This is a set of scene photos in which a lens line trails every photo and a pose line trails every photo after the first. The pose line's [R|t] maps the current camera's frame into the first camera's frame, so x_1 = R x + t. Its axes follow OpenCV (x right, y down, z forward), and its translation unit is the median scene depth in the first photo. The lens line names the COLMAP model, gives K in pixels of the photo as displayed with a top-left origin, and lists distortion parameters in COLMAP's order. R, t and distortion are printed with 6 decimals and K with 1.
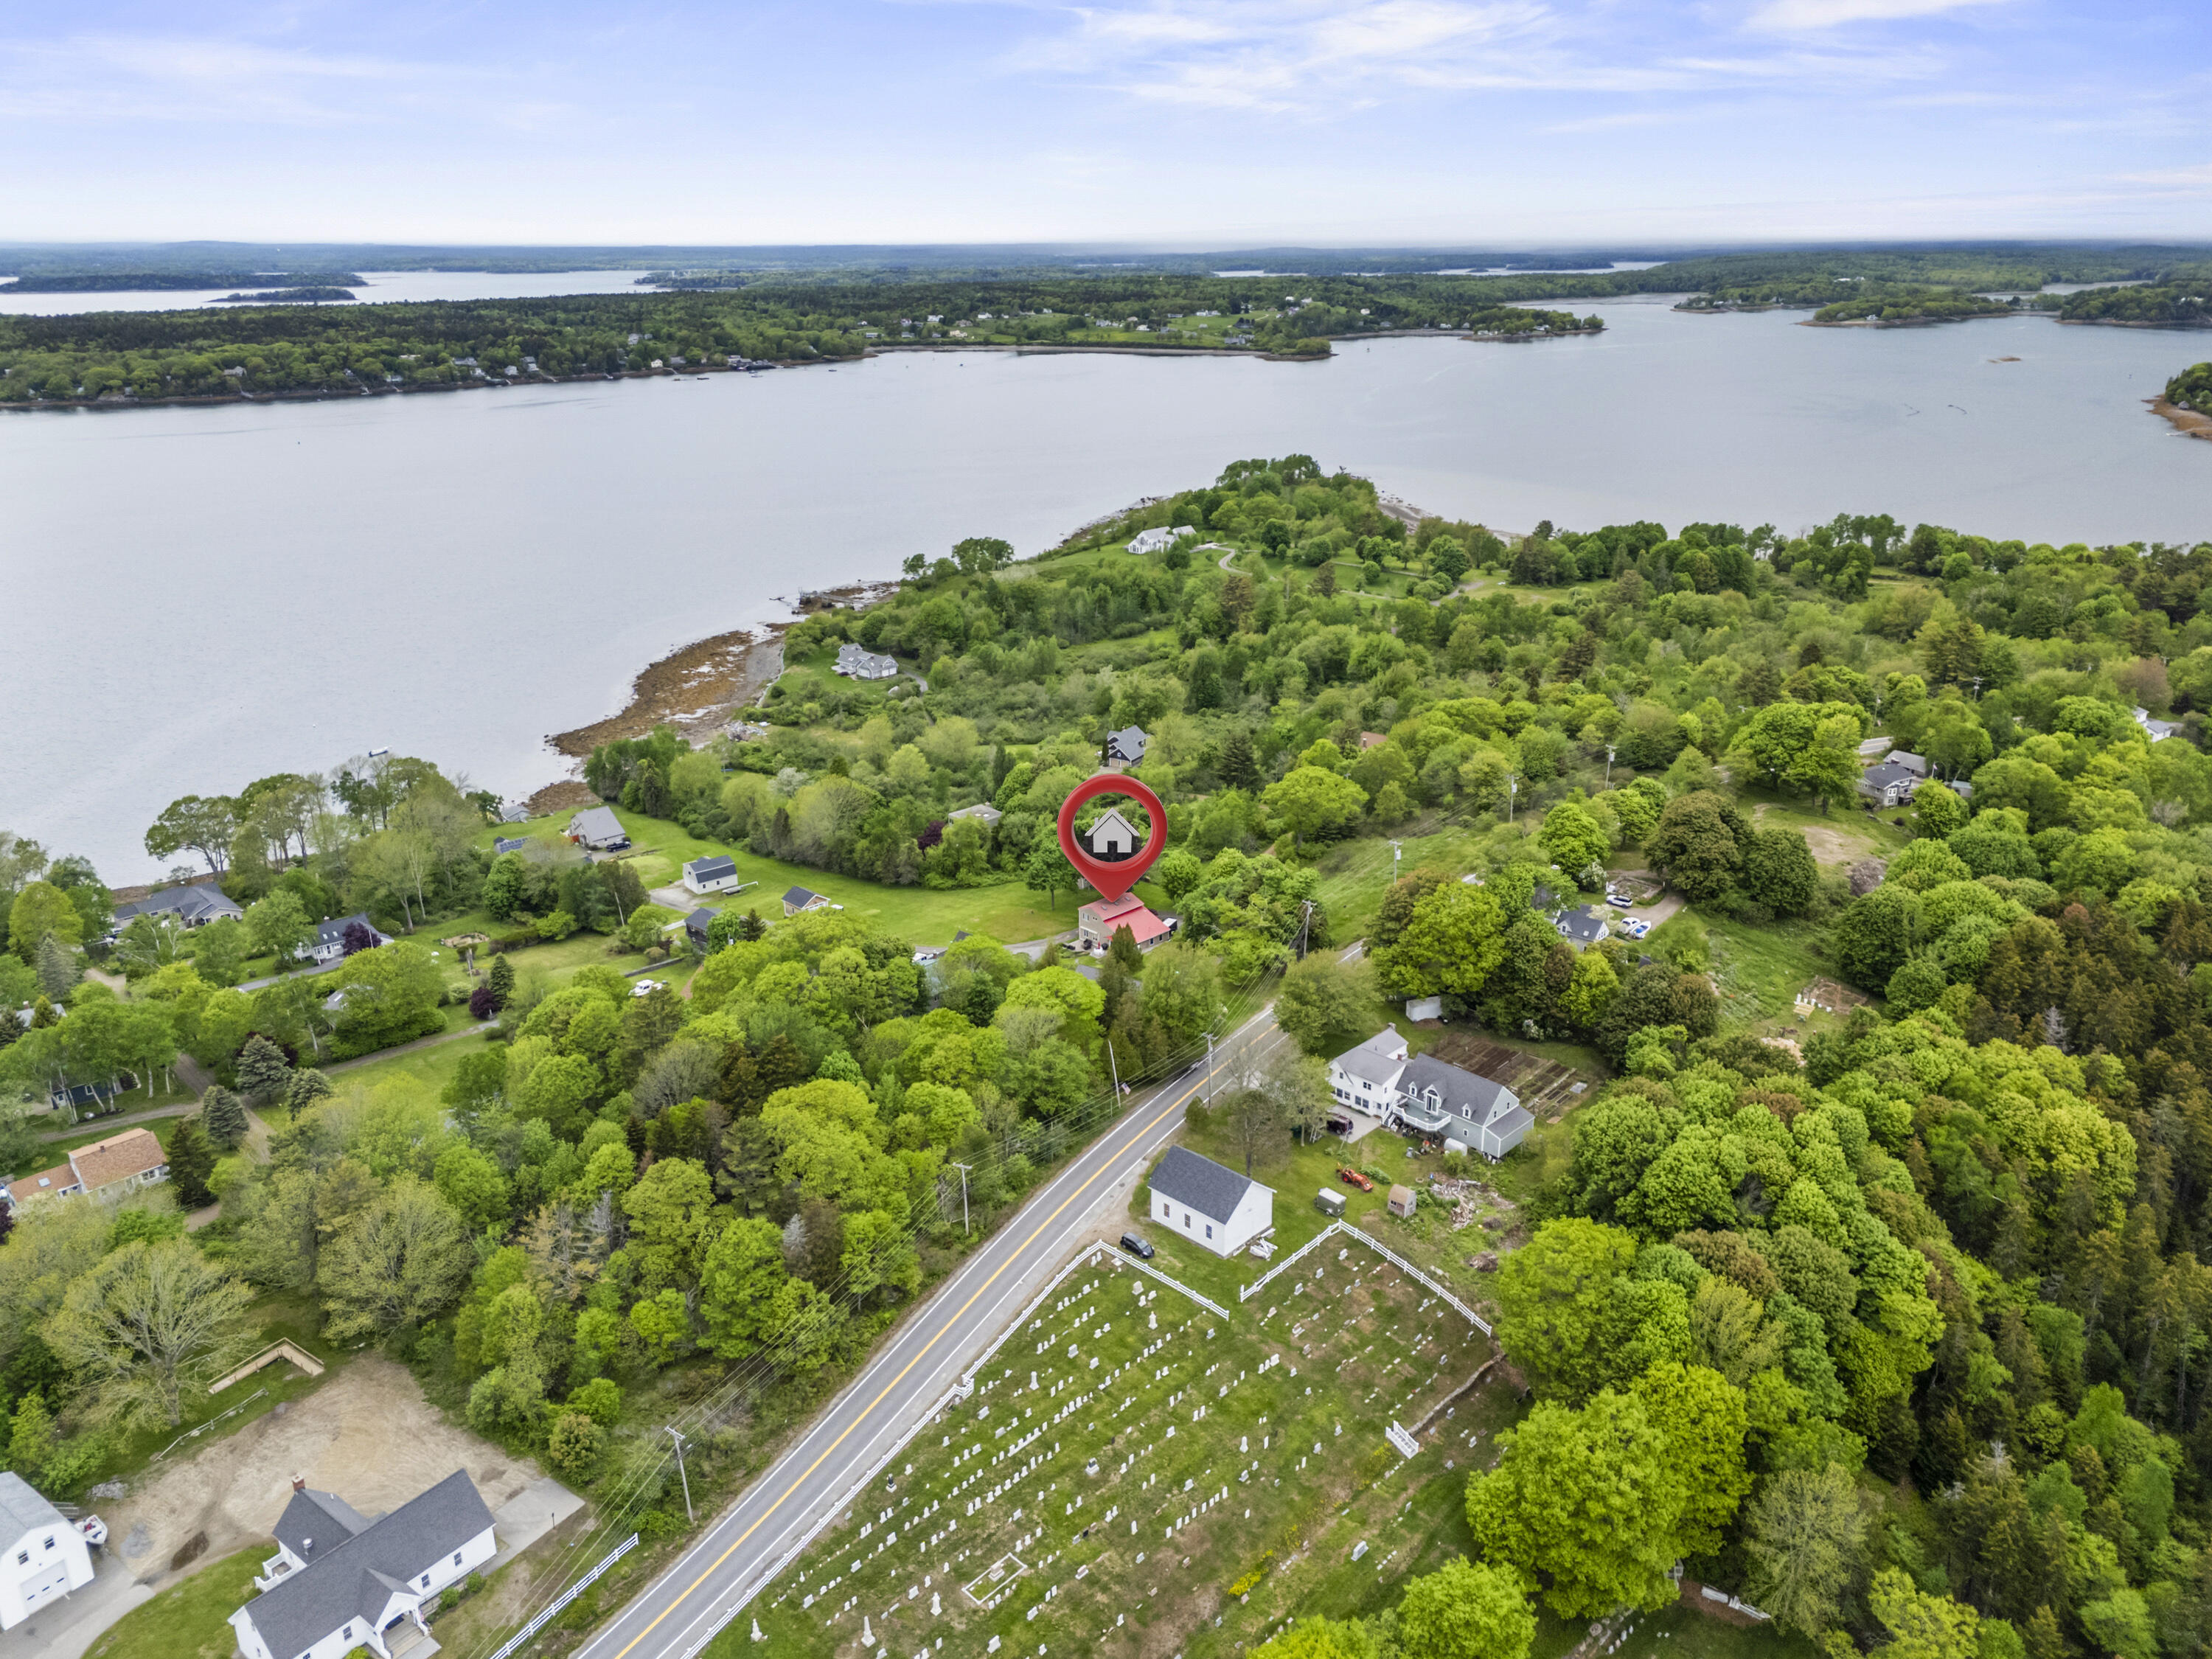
lens RADIAL K [[1601.3, 0, 1106.9], [0, 1601.3, 862.8], [0, 0, 1]] dist [0.054563, -0.024113]
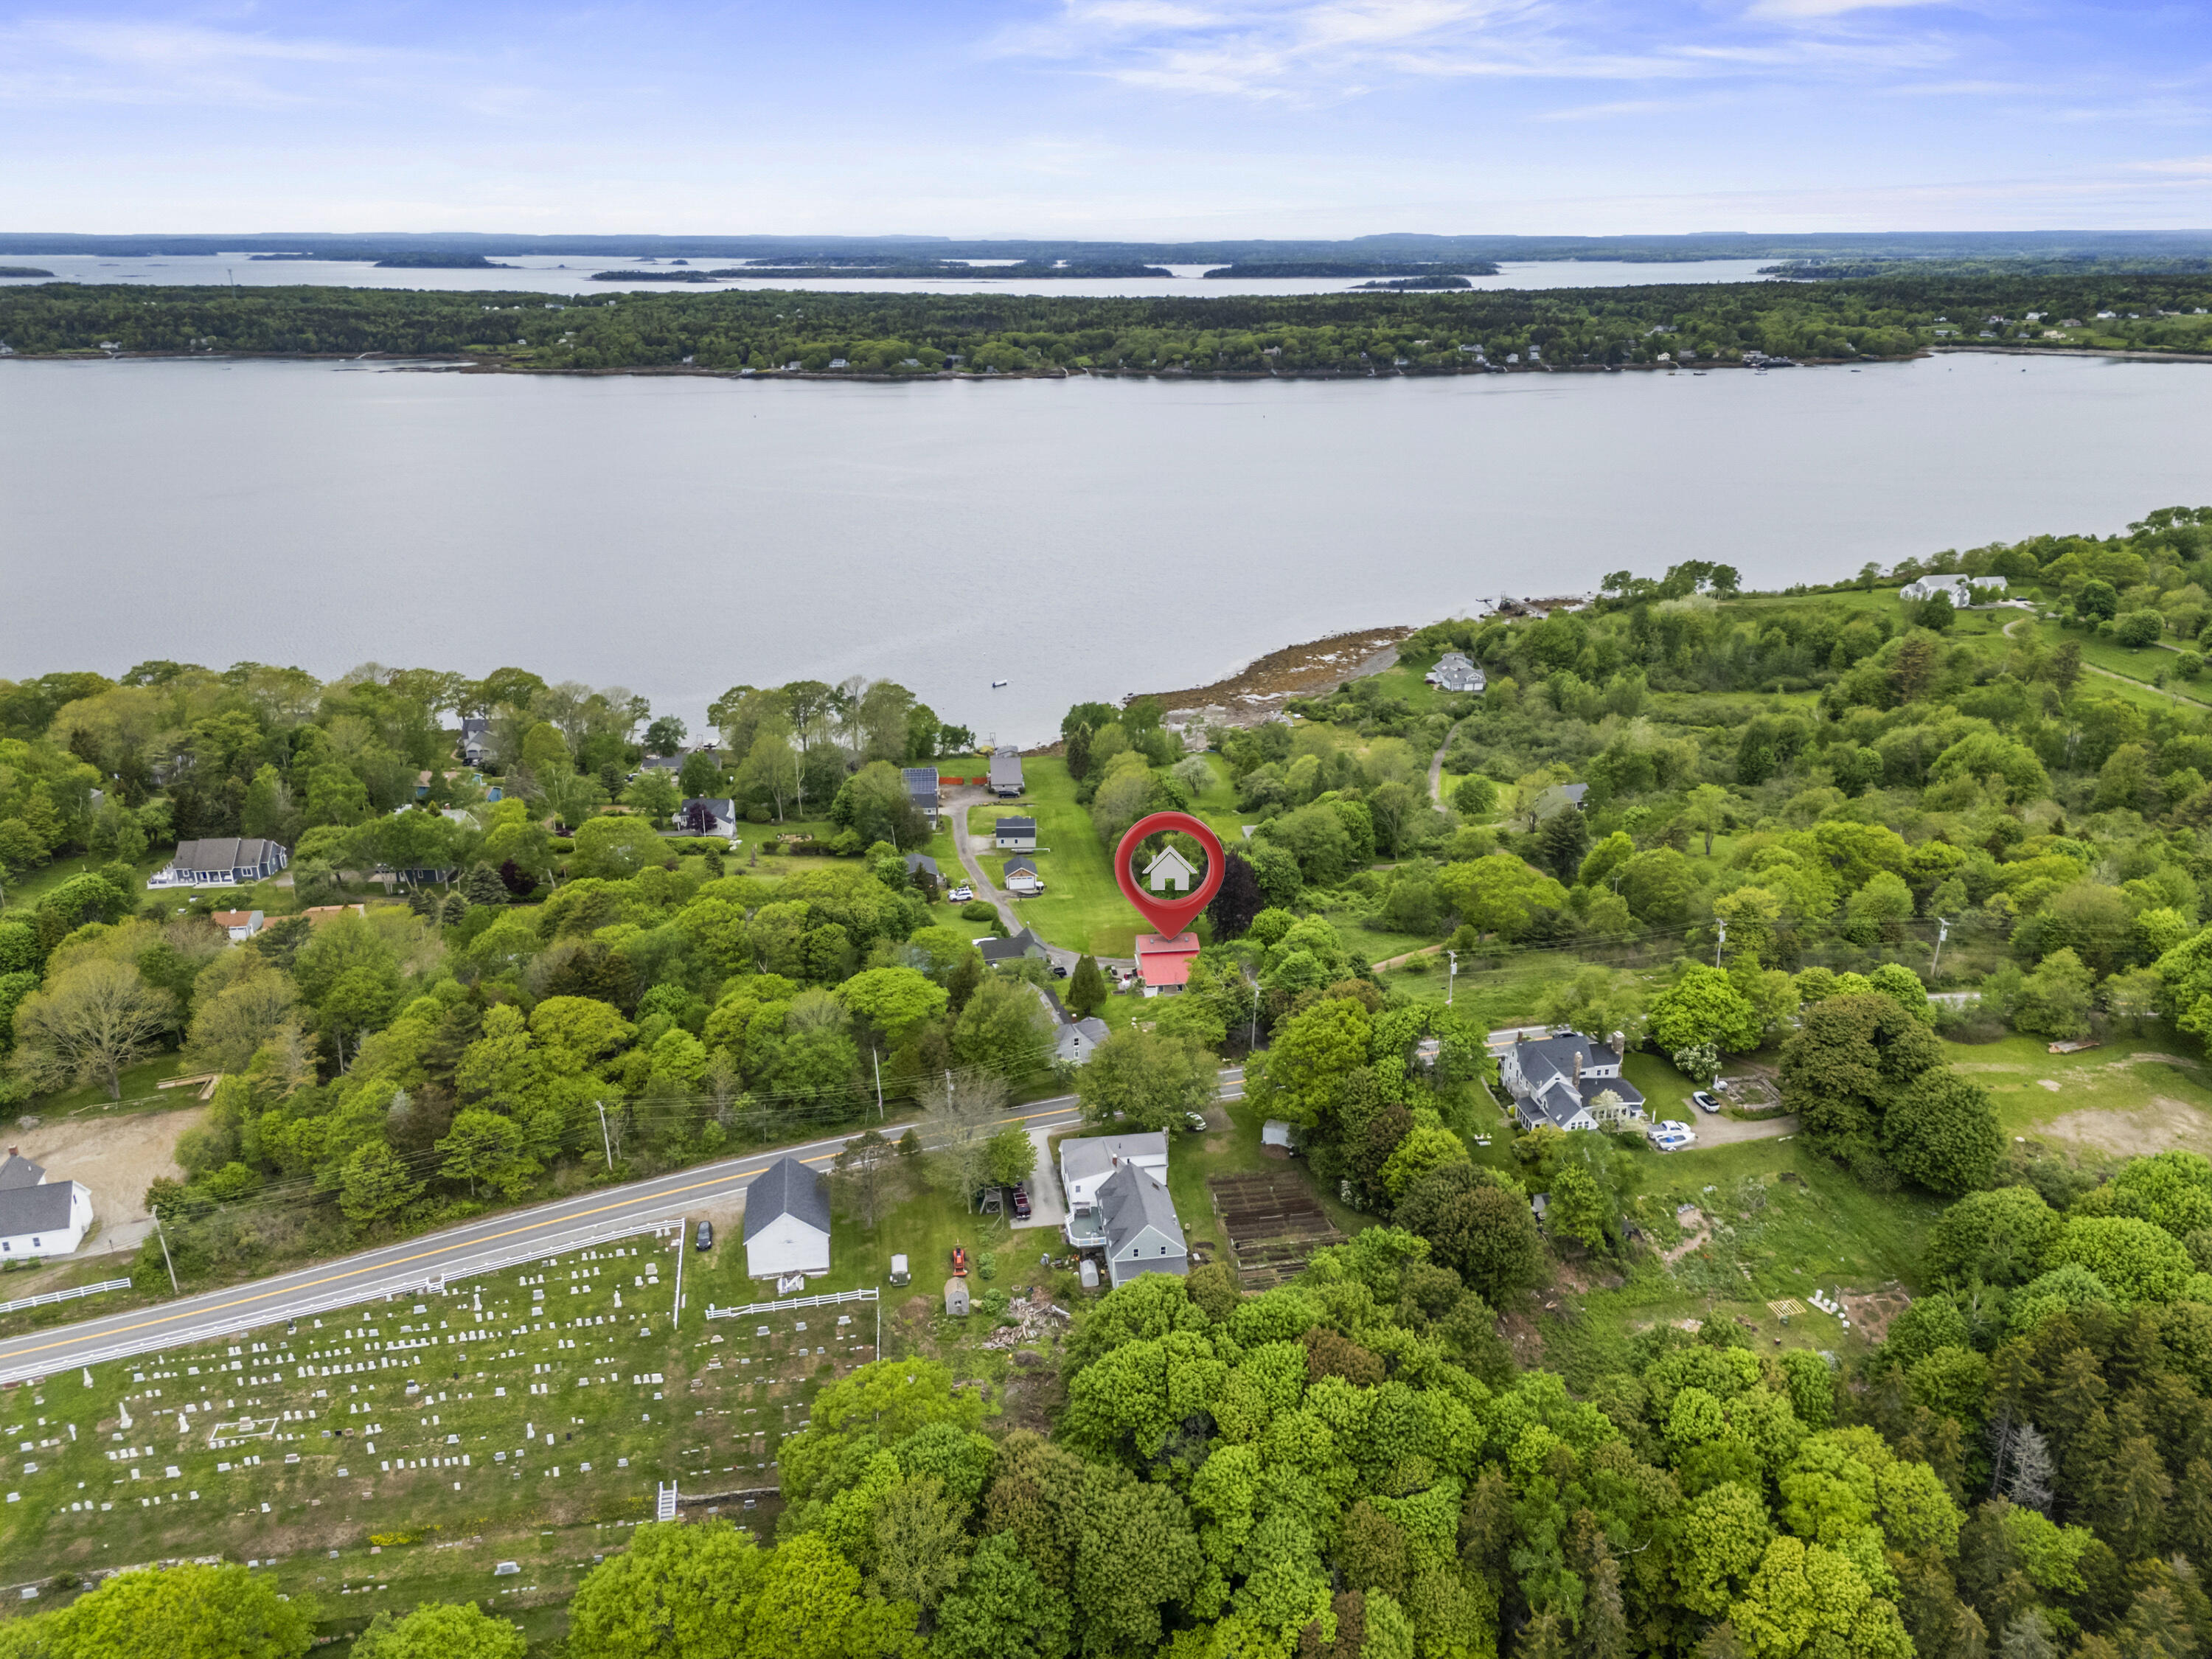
lens RADIAL K [[1616.1, 0, 1113.7], [0, 1616.1, 837.8], [0, 0, 1]] dist [0.062768, -0.045019]
pose [[0.799883, 0.215329, -0.560197, 0.079439], [-0.221178, 0.973485, 0.058377, -0.012970], [0.557913, 0.077208, 0.826300, 0.029690]]
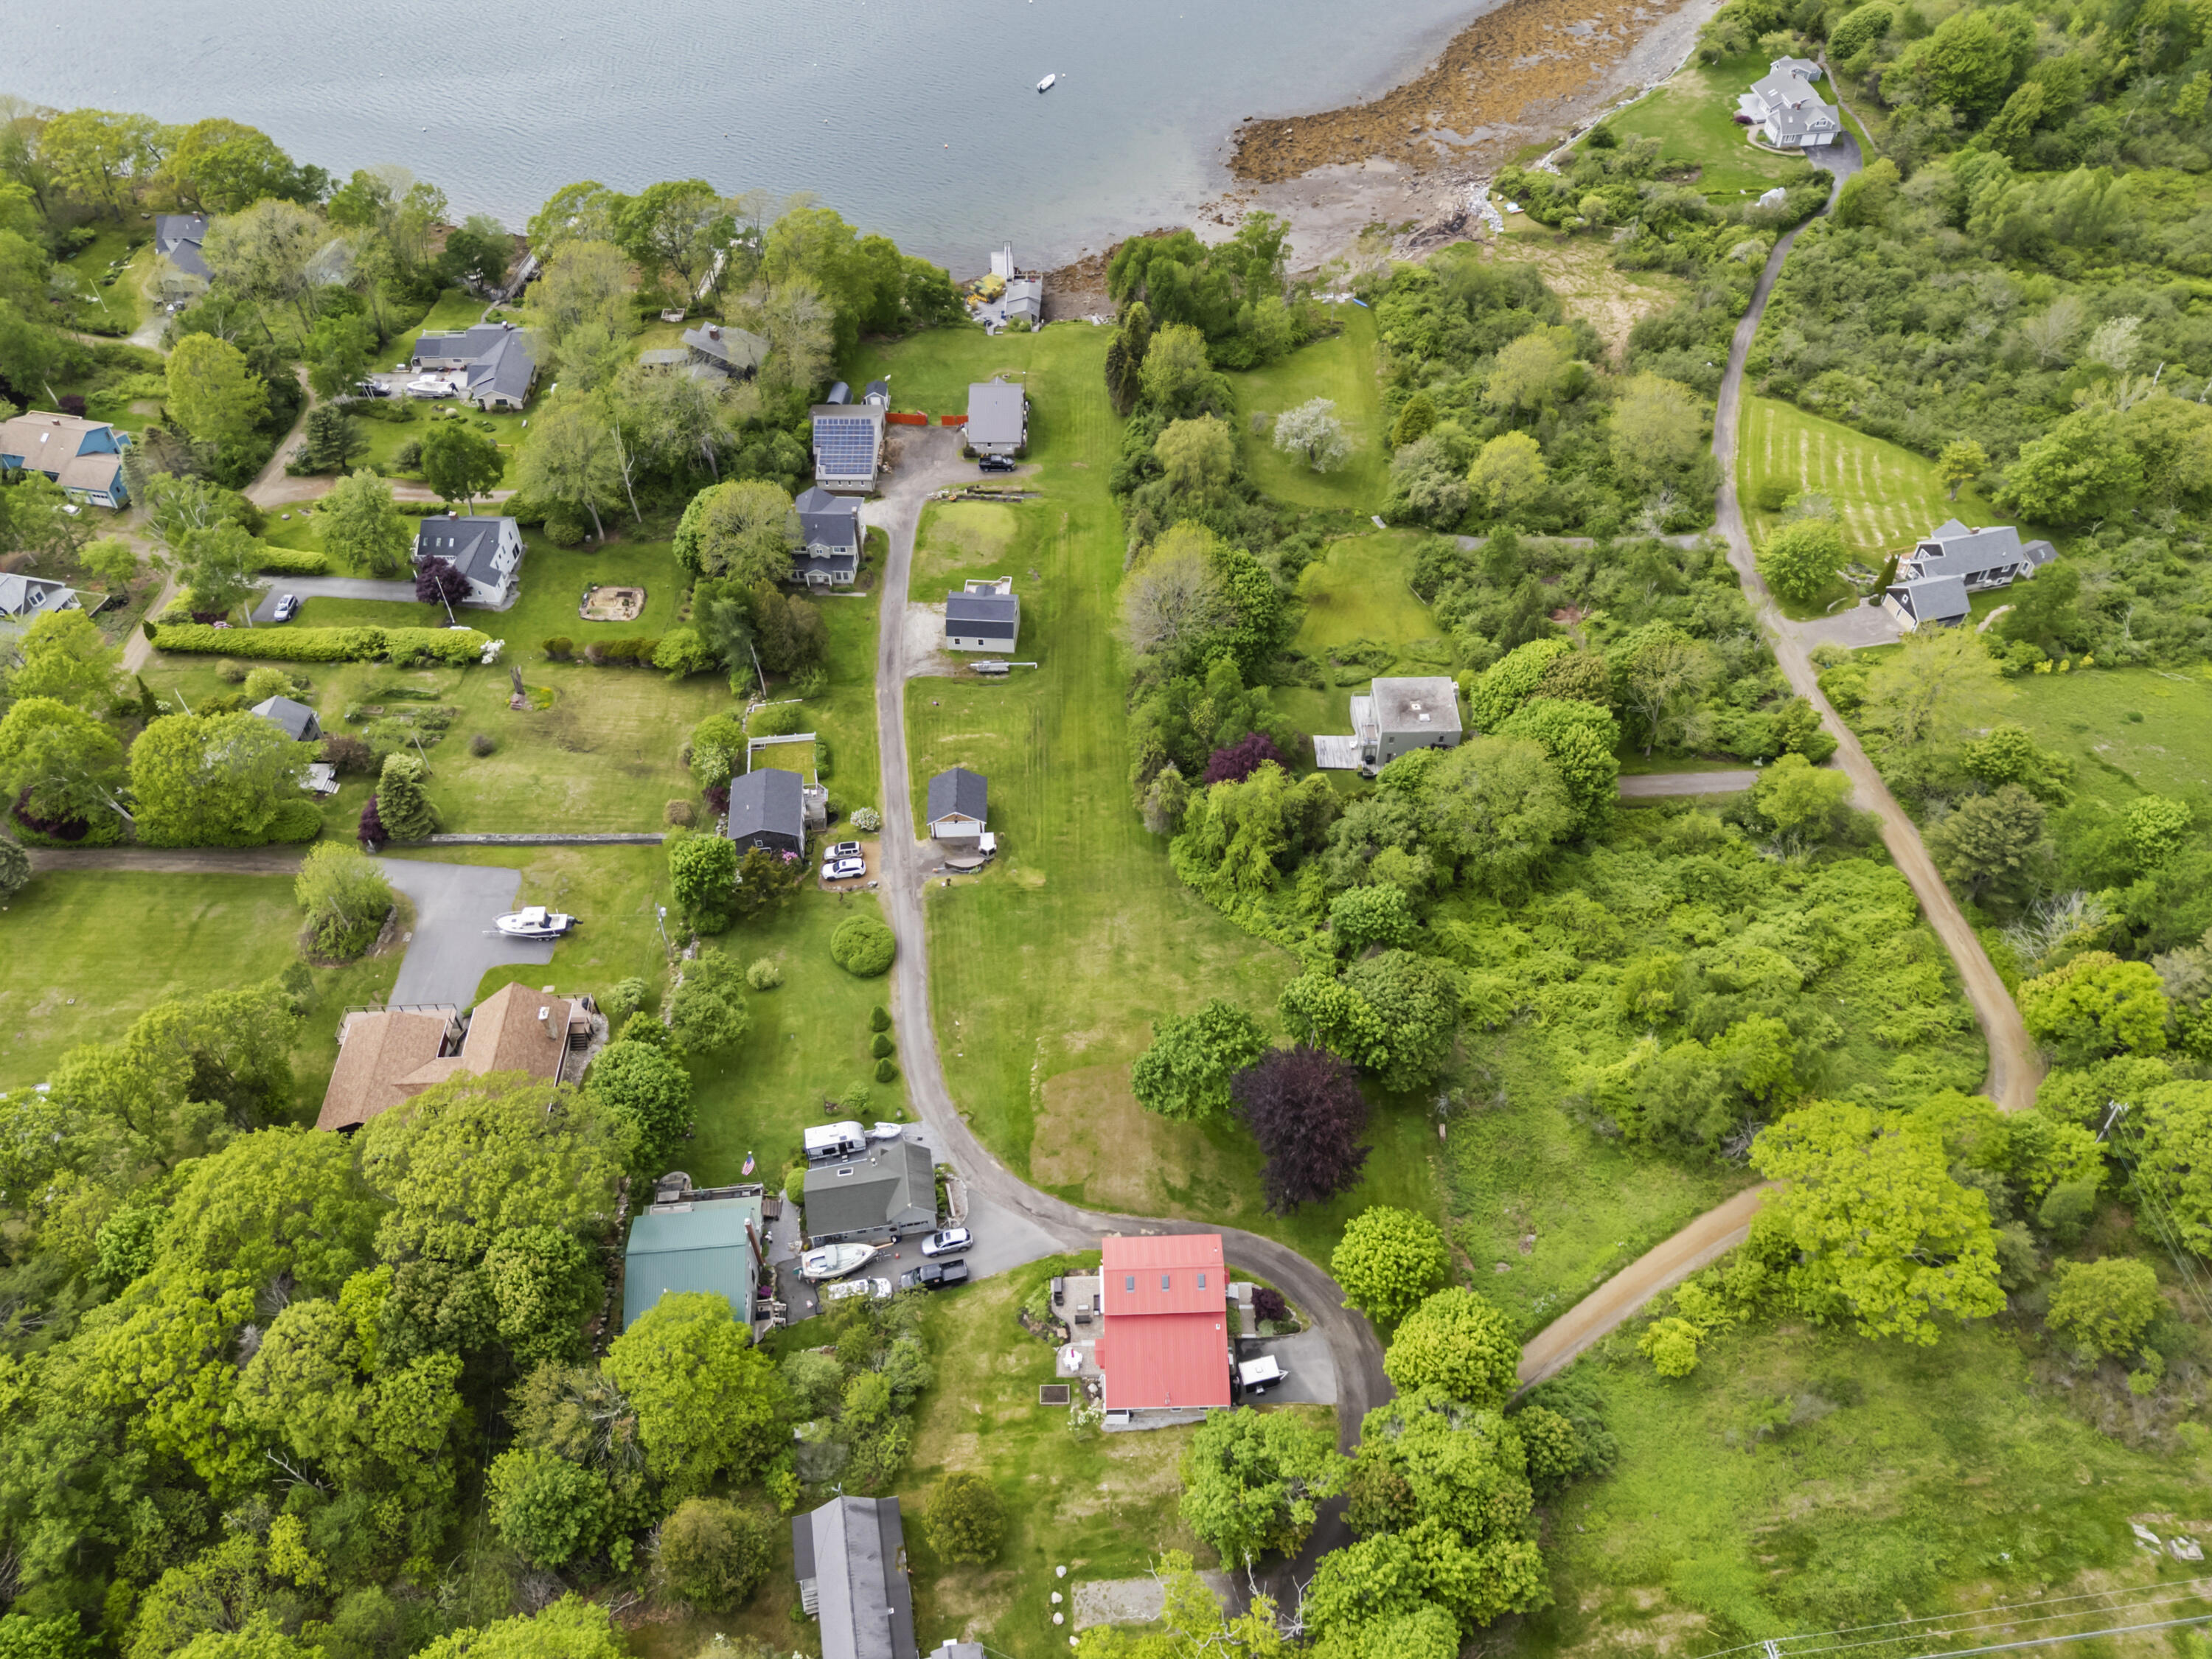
lens RADIAL K [[1623.8, 0, 1096.8], [0, 1623.8, 841.5], [0, 0, 1]] dist [0.063428, -0.065278]
pose [[0.733036, 0.512609, -0.447092, 0.021682], [-0.246204, 0.812695, 0.528120, -0.051439], [0.634068, -0.277055, 0.721941, 0.107609]]
